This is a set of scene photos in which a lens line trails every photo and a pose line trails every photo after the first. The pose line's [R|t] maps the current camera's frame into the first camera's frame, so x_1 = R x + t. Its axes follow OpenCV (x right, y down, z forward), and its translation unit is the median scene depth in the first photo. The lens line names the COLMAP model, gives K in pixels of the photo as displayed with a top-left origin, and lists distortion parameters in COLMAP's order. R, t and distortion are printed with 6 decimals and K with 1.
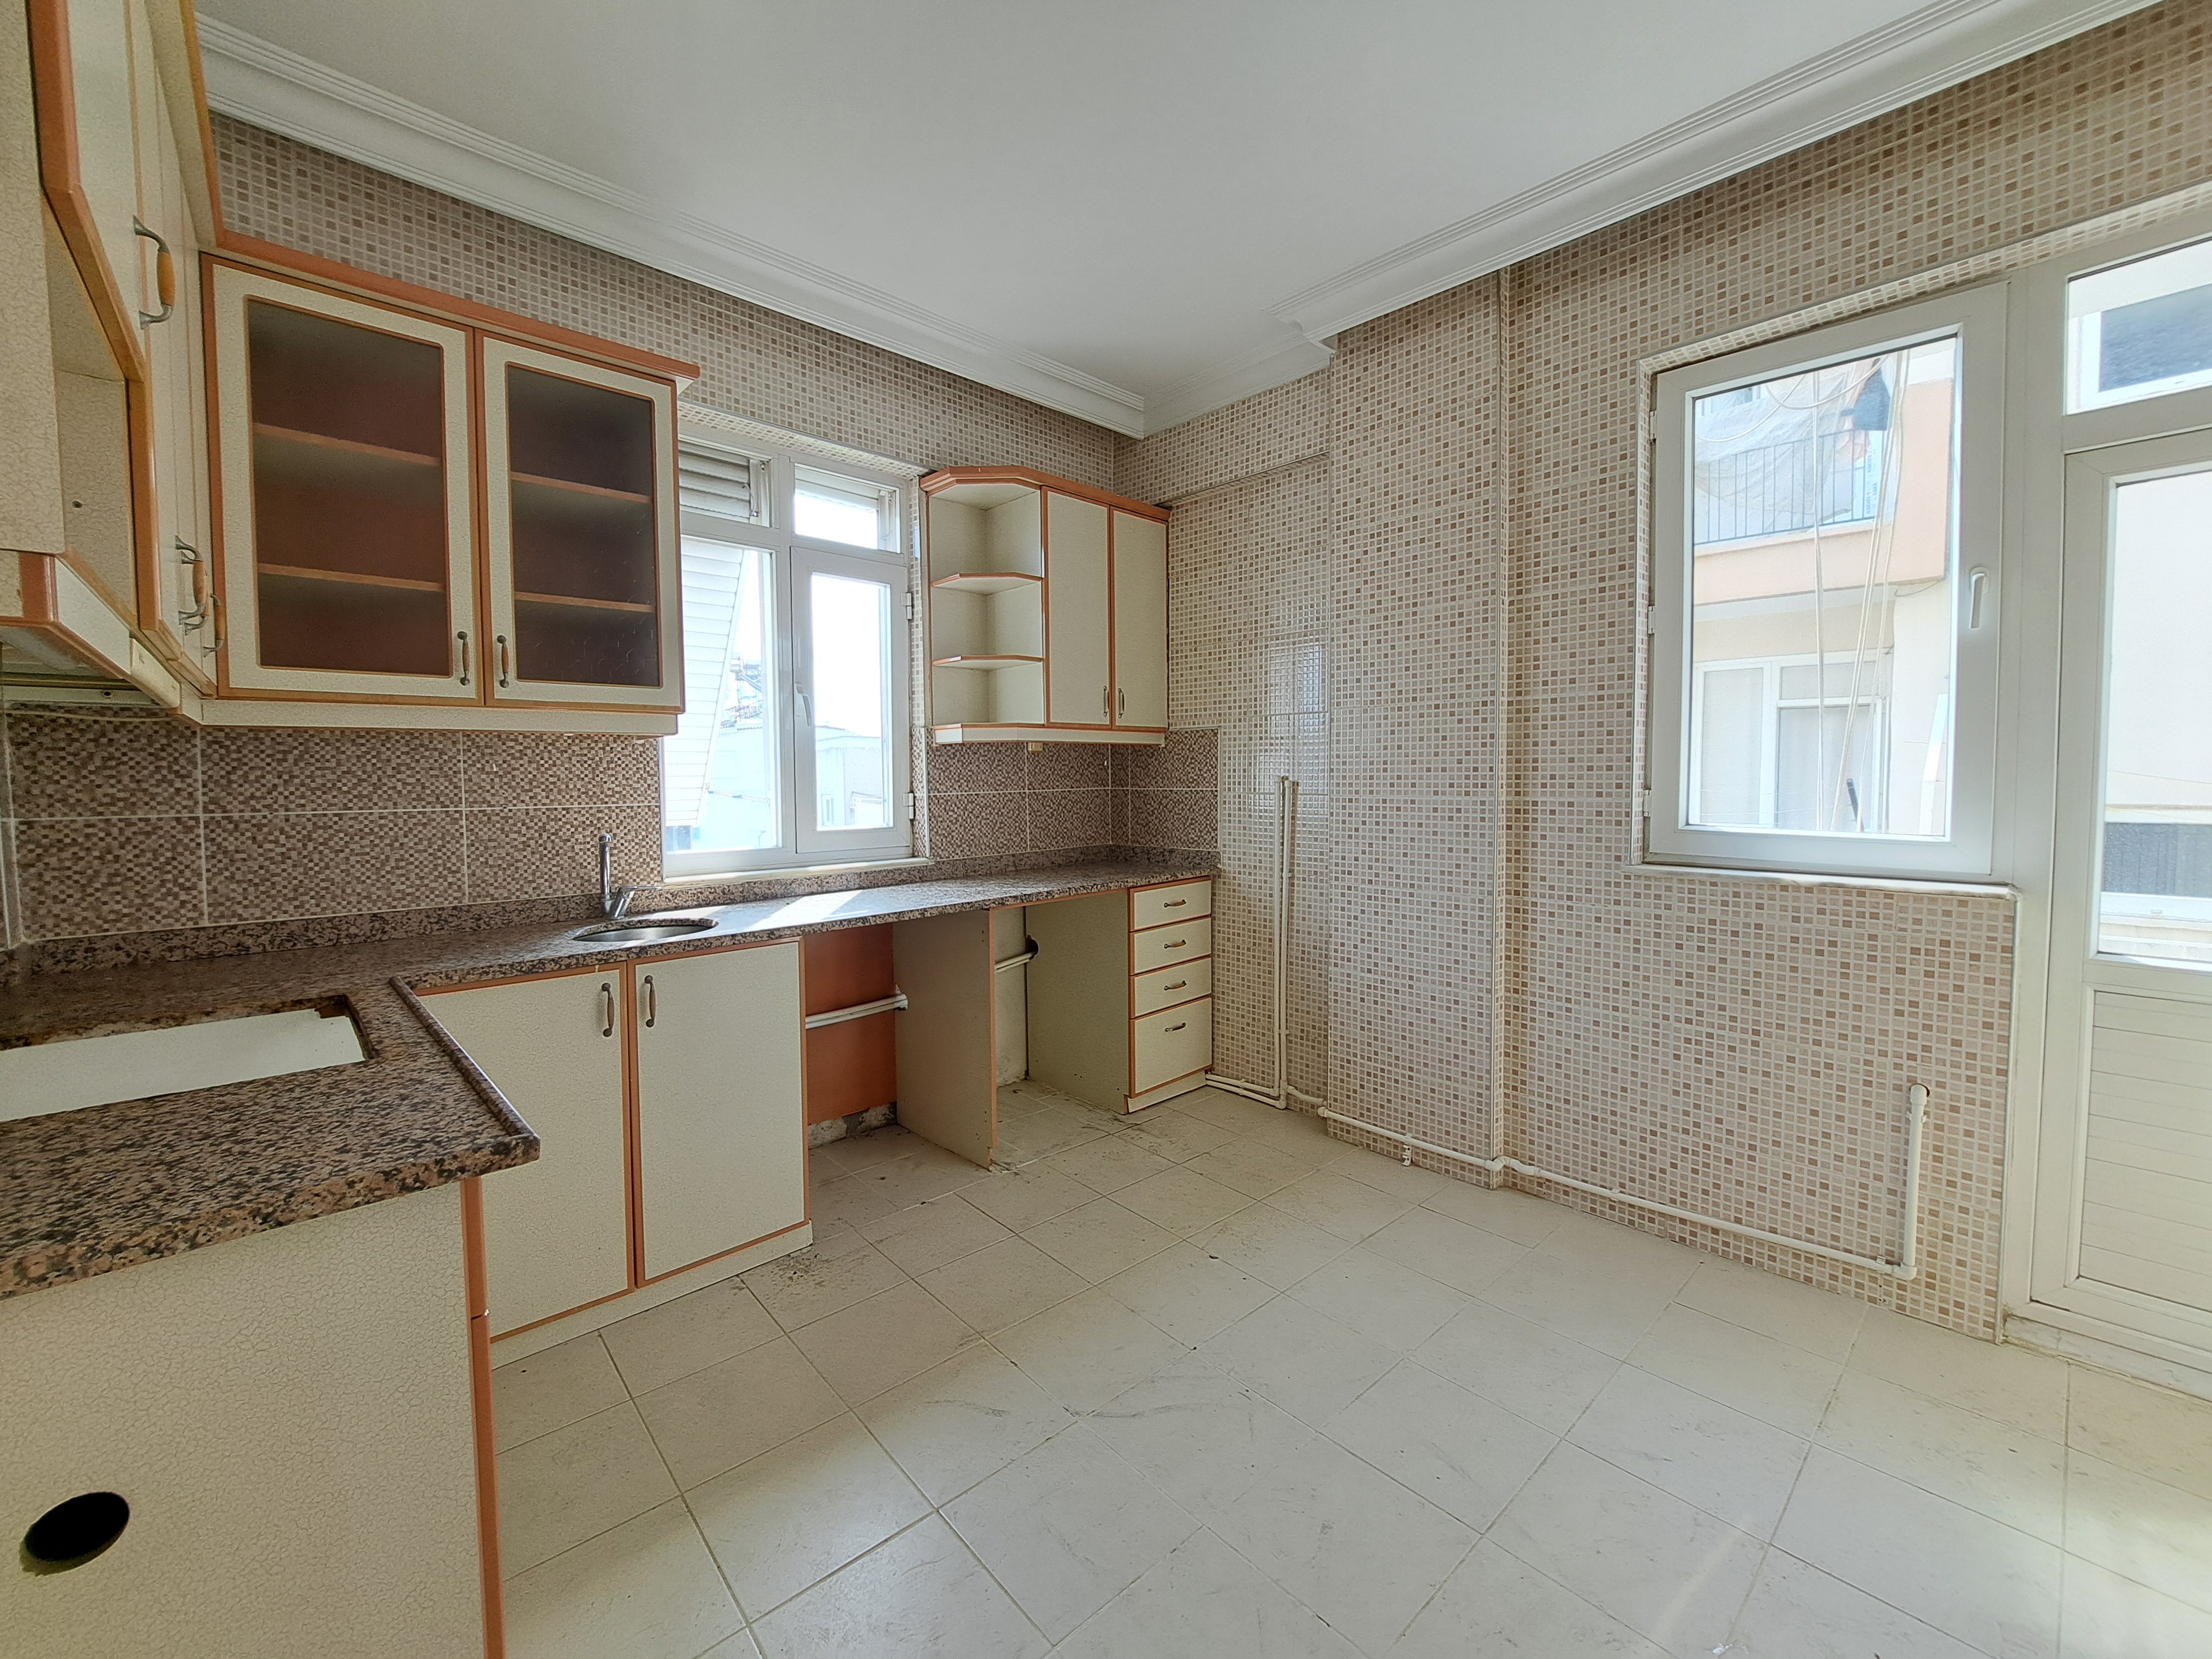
lens RADIAL K [[882.0, 0, 1081.7], [0, 882.0, 815.5], [0, 0, 1]] dist [-0.003407, -0.007369]
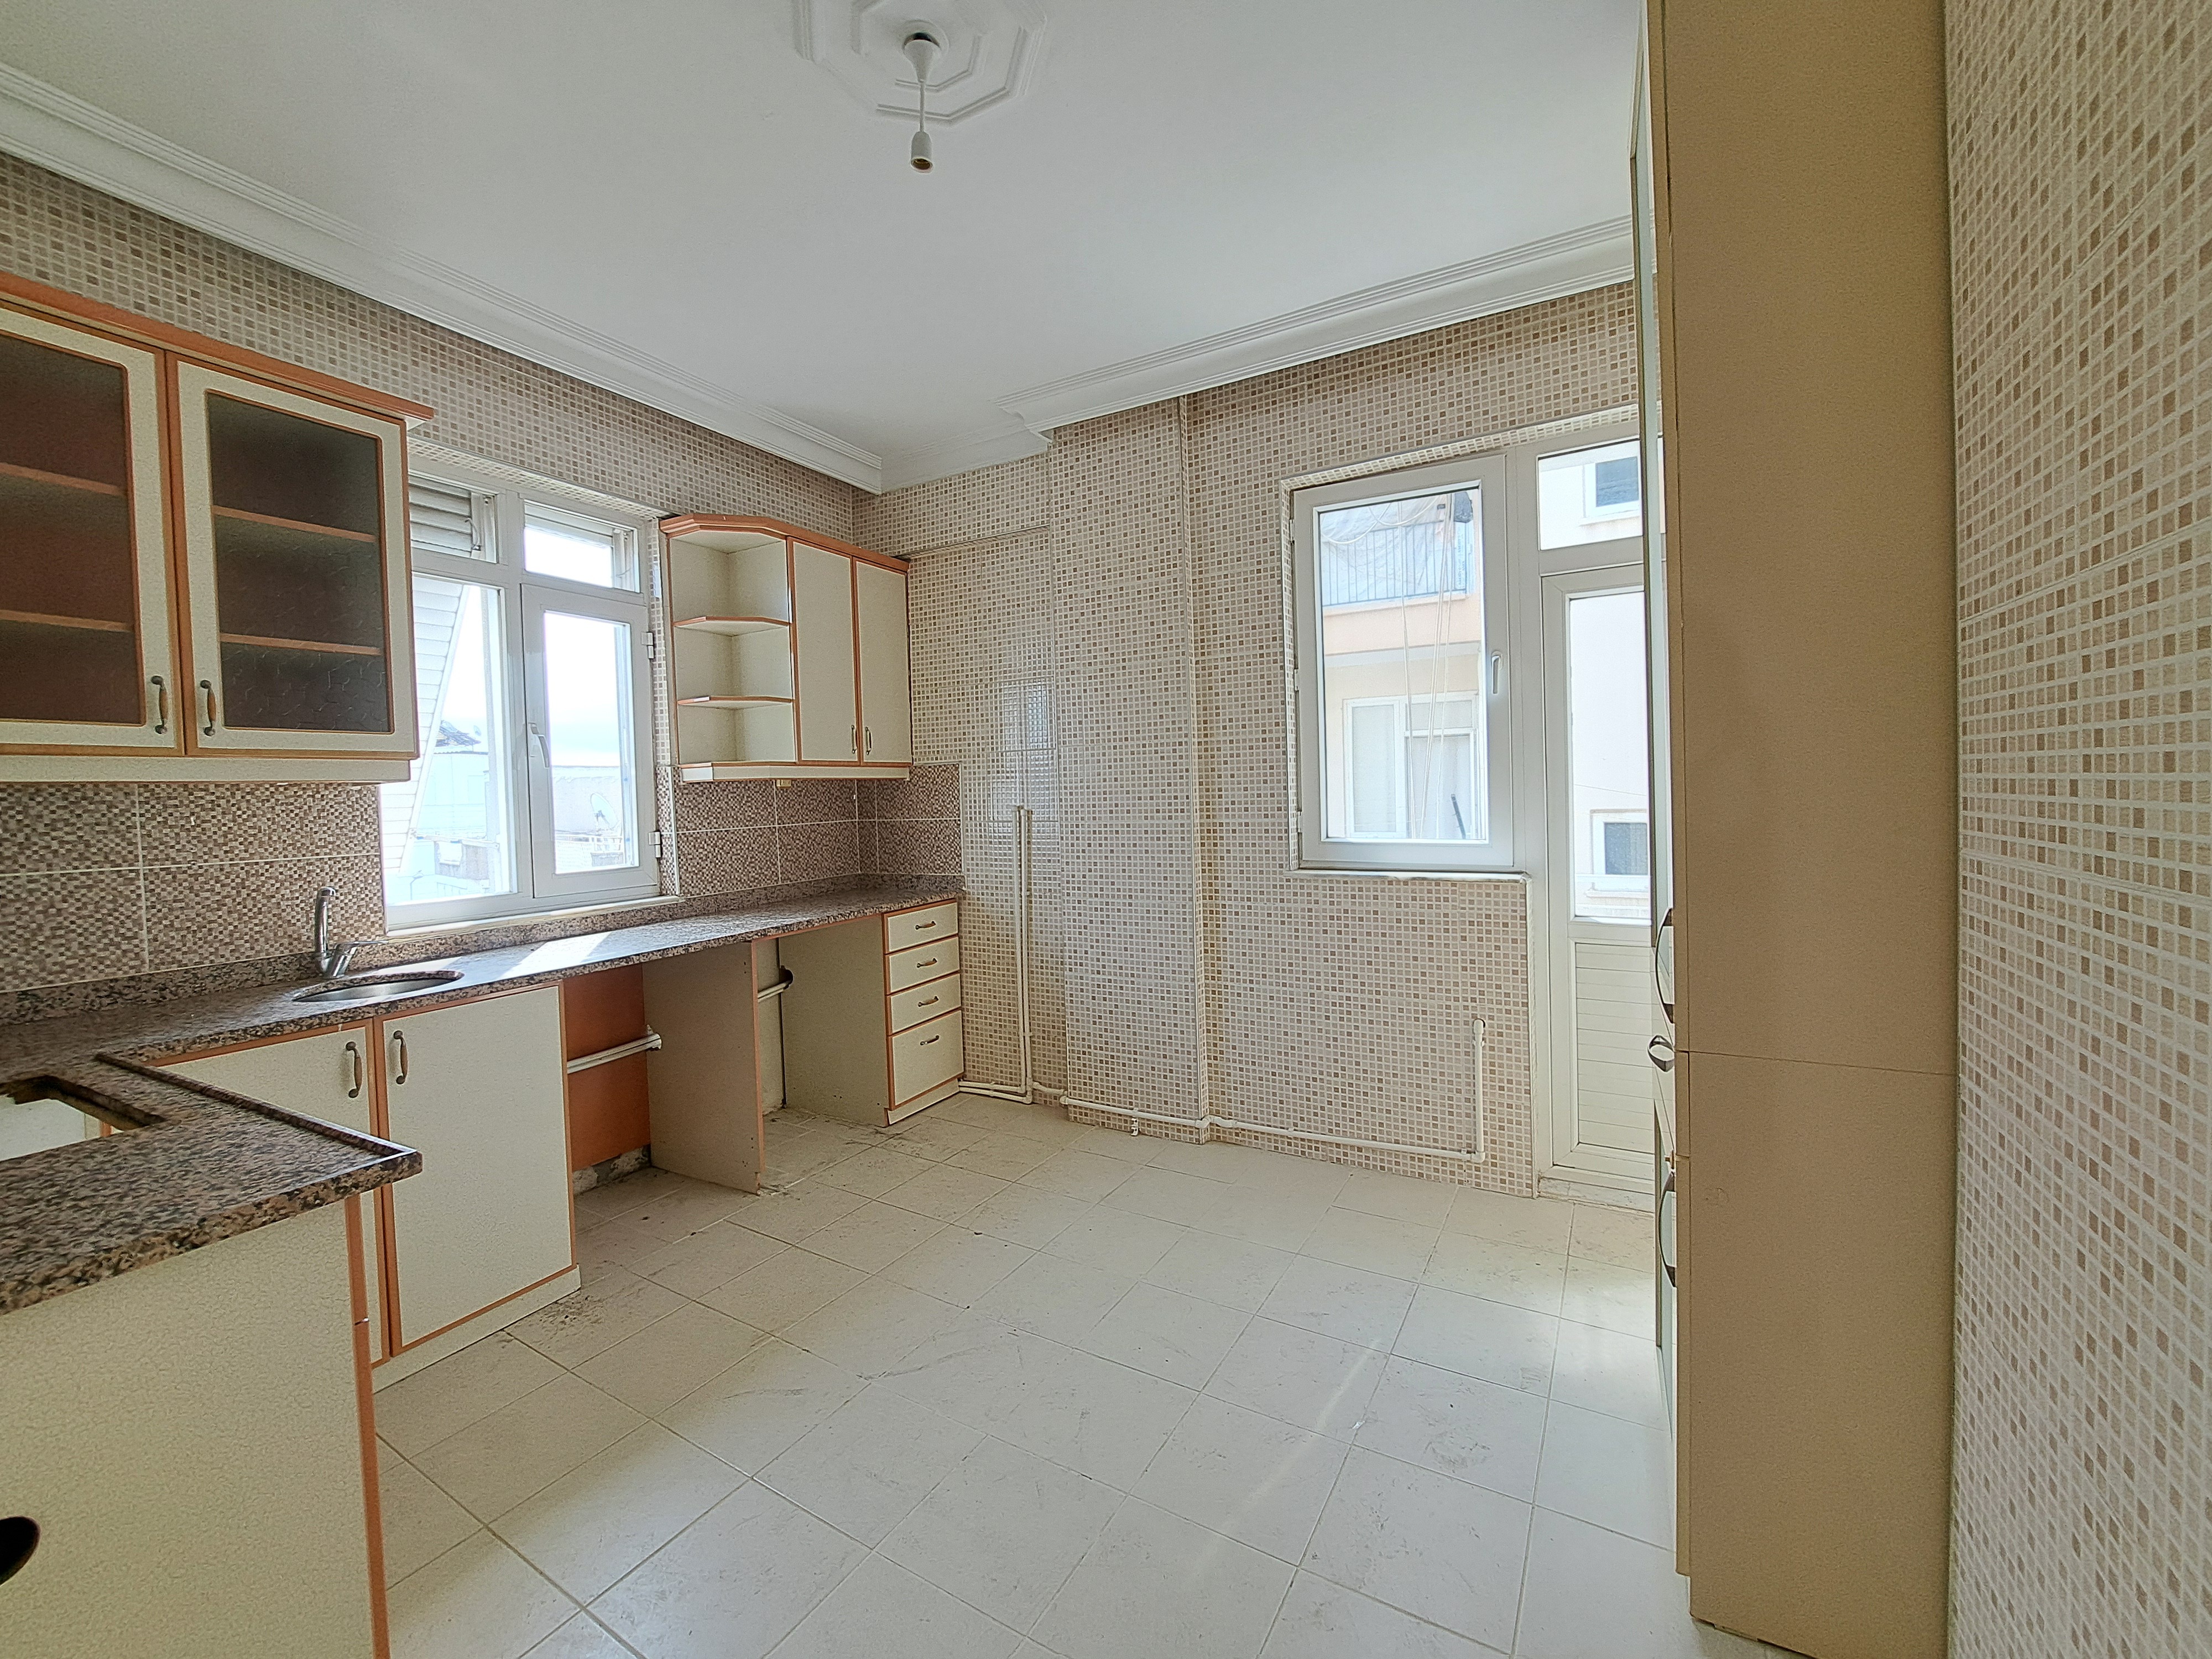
lens RADIAL K [[887.1, 0, 1079.9], [0, 887.1, 817.2], [0, 0, 1]] dist [-0.001620, -0.007160]
pose [[0.953813, -0.028041, 0.299090, -0.045228], [0.035639, 0.999165, -0.019980, -0.005861], [-0.298280, 0.029716, 0.954016, -0.126143]]
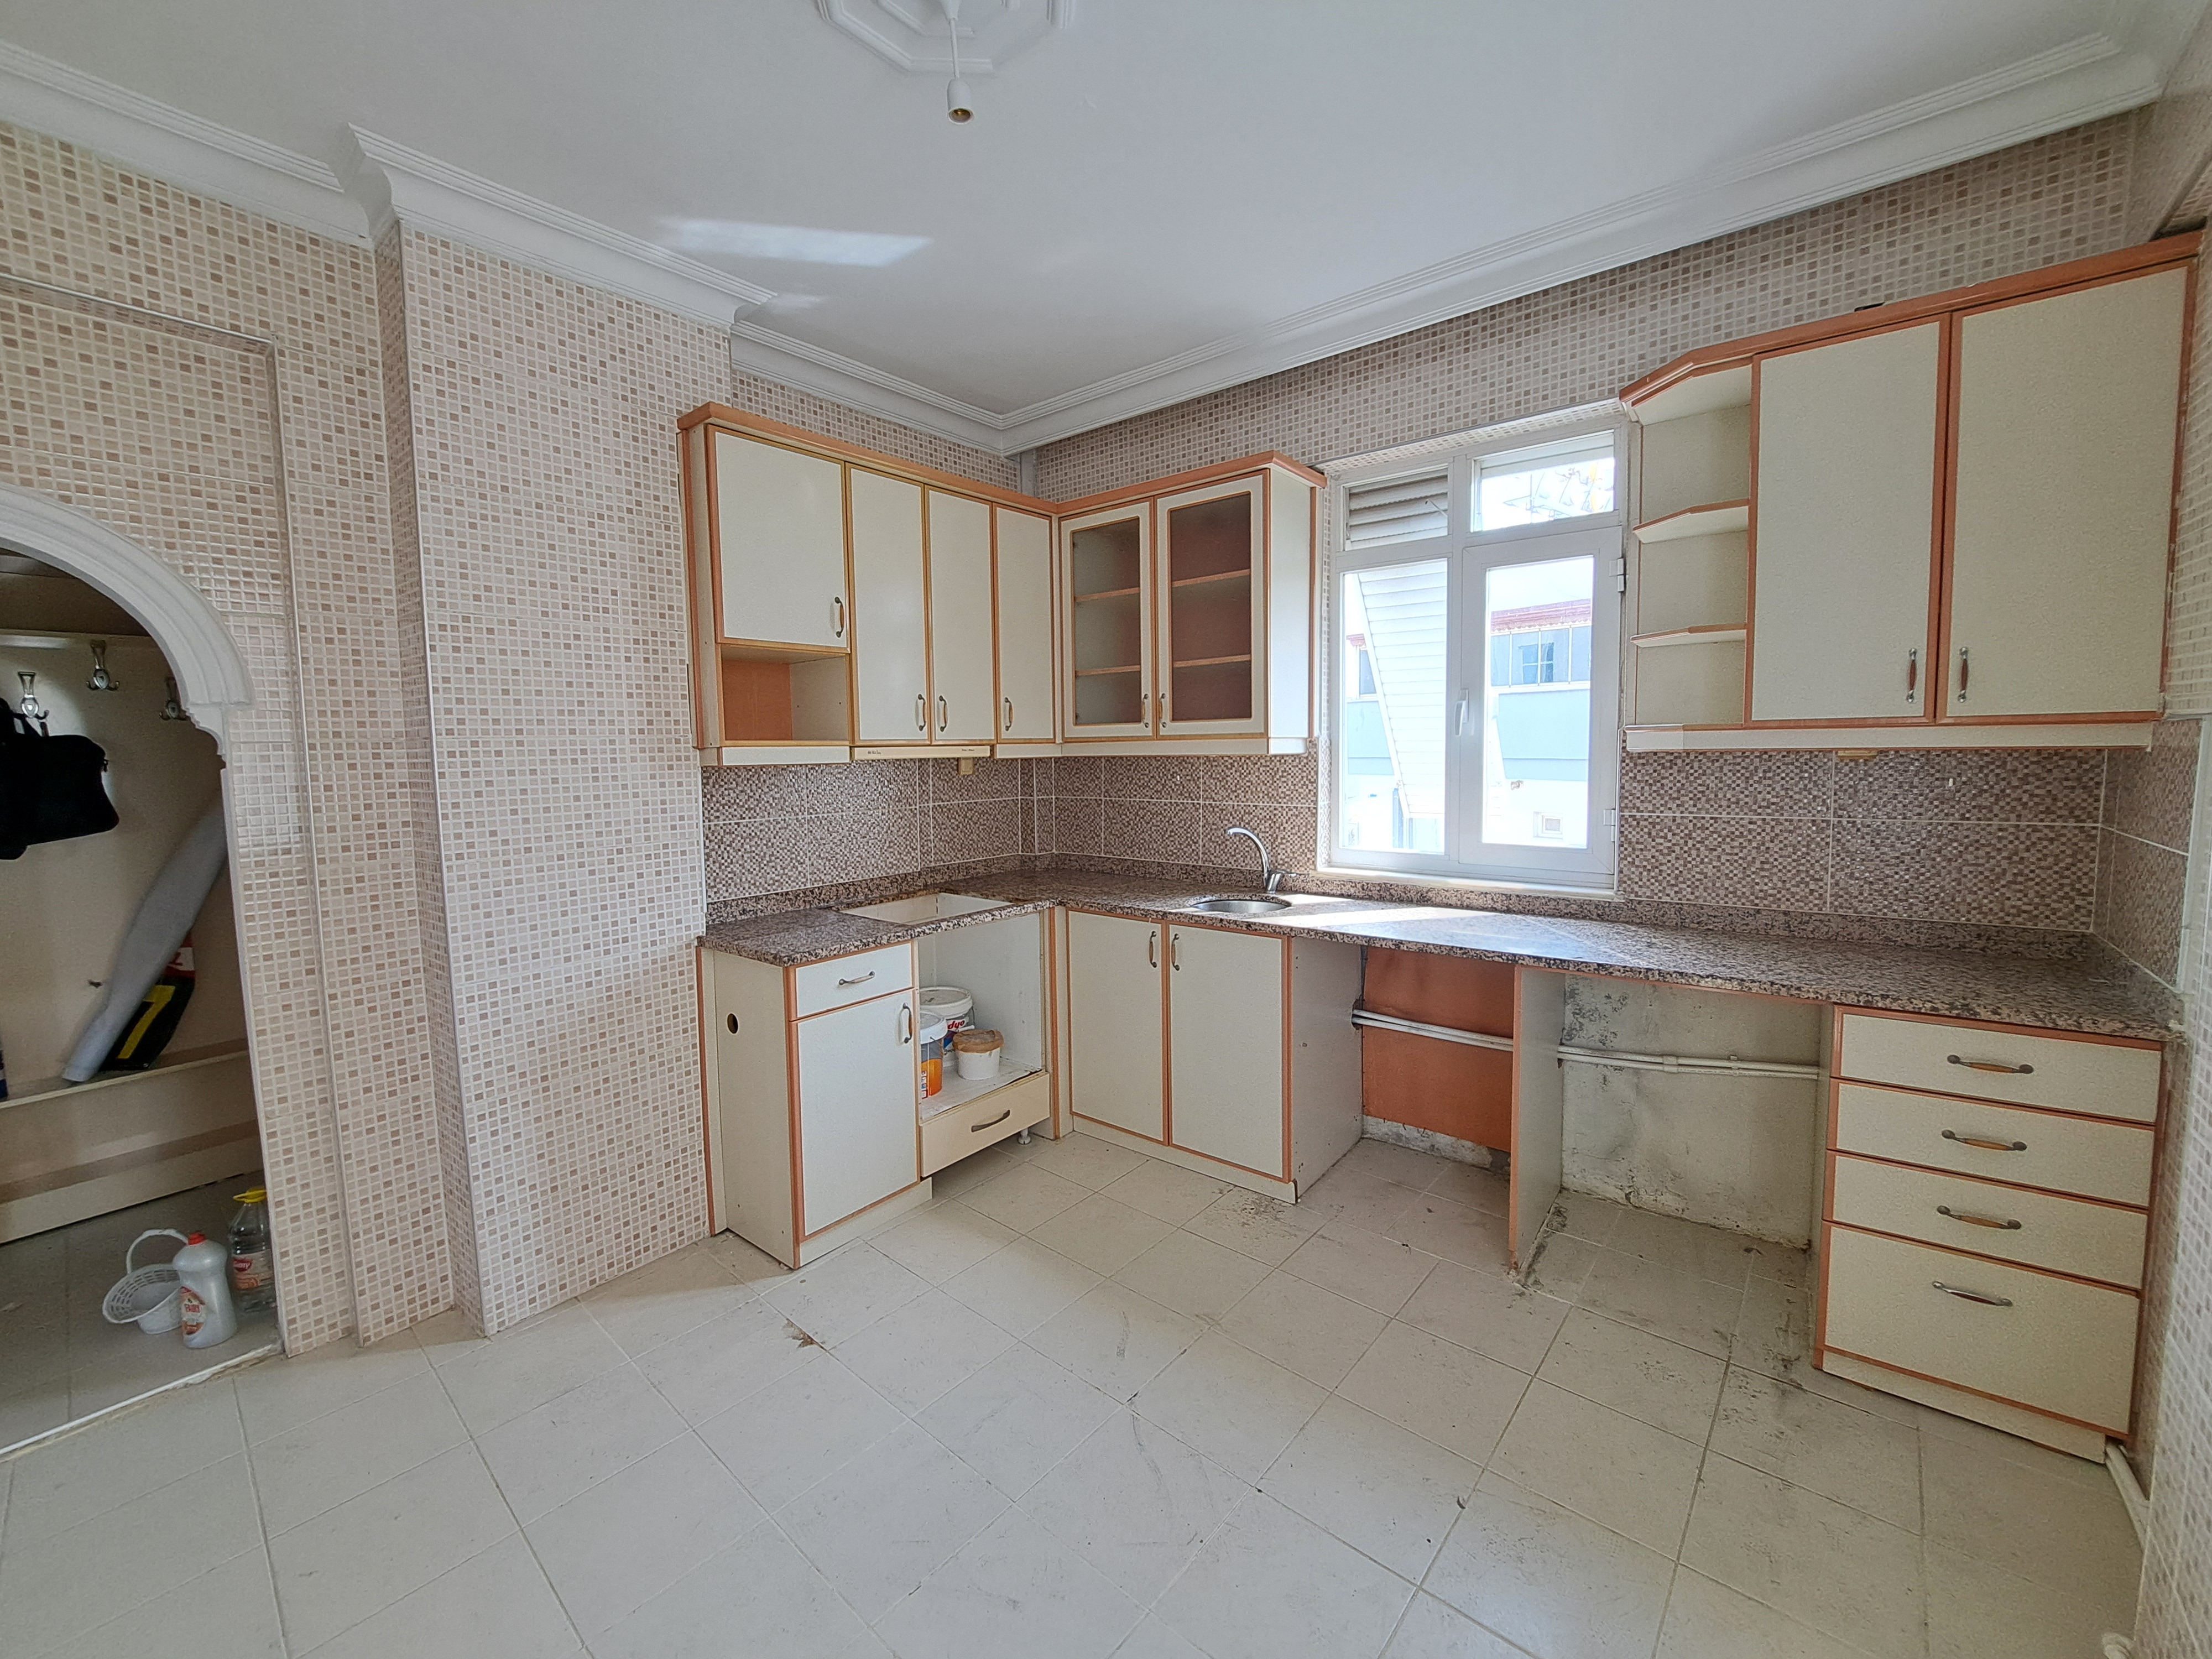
lens RADIAL K [[883.5, 0, 1090.0], [0, 883.5, 810.3], [0, 0, 1]] dist [-0.008683, -0.004015]
pose [[0.132737, 0.085084, -0.987493, 0.667435], [-0.025697, 0.996269, 0.082386, -0.097820], [0.990818, 0.014440, 0.134428, 0.520405]]
